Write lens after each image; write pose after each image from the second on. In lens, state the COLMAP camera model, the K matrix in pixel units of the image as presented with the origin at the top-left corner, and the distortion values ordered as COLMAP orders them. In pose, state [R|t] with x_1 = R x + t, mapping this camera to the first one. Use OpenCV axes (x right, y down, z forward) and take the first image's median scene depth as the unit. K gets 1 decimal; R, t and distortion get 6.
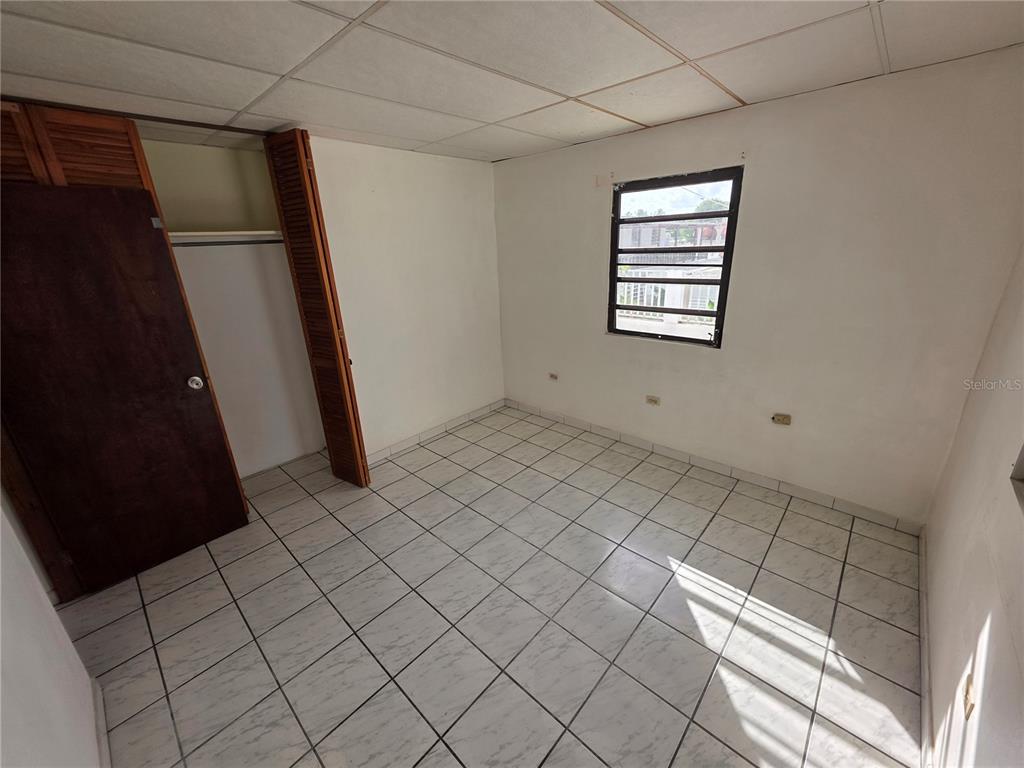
lens RADIAL K [[405.7, 0, 507.3], [0, 405.7, 388.7], [0, 0, 1]] dist [0.002597, 0.000130]
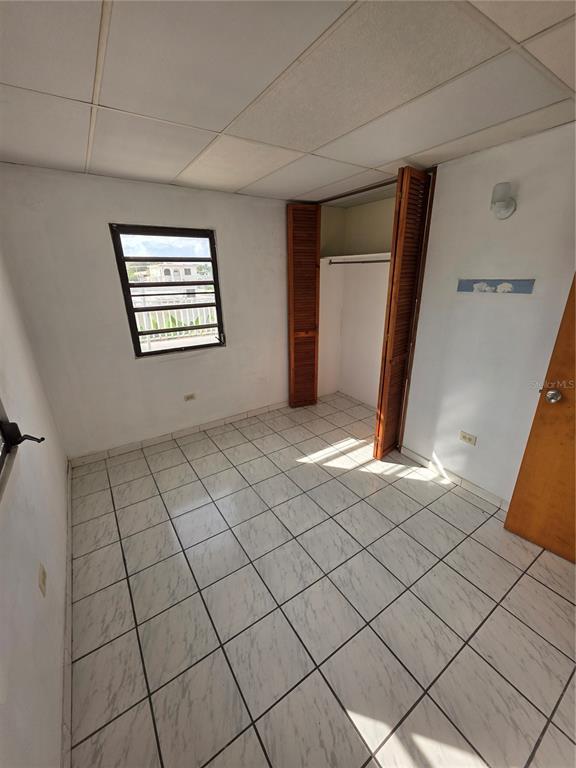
lens RADIAL K [[303.3, 0, 286.4], [0, 303.3, 392.8], [0, 0, 1]] dist [-0.000102, -0.000148]
pose [[0.209534, -0.336400, 0.918112, -0.574498], [0.324302, 0.909717, 0.259312, -0.161293], [-0.922455, 0.243411, 0.299712, 0.466637]]
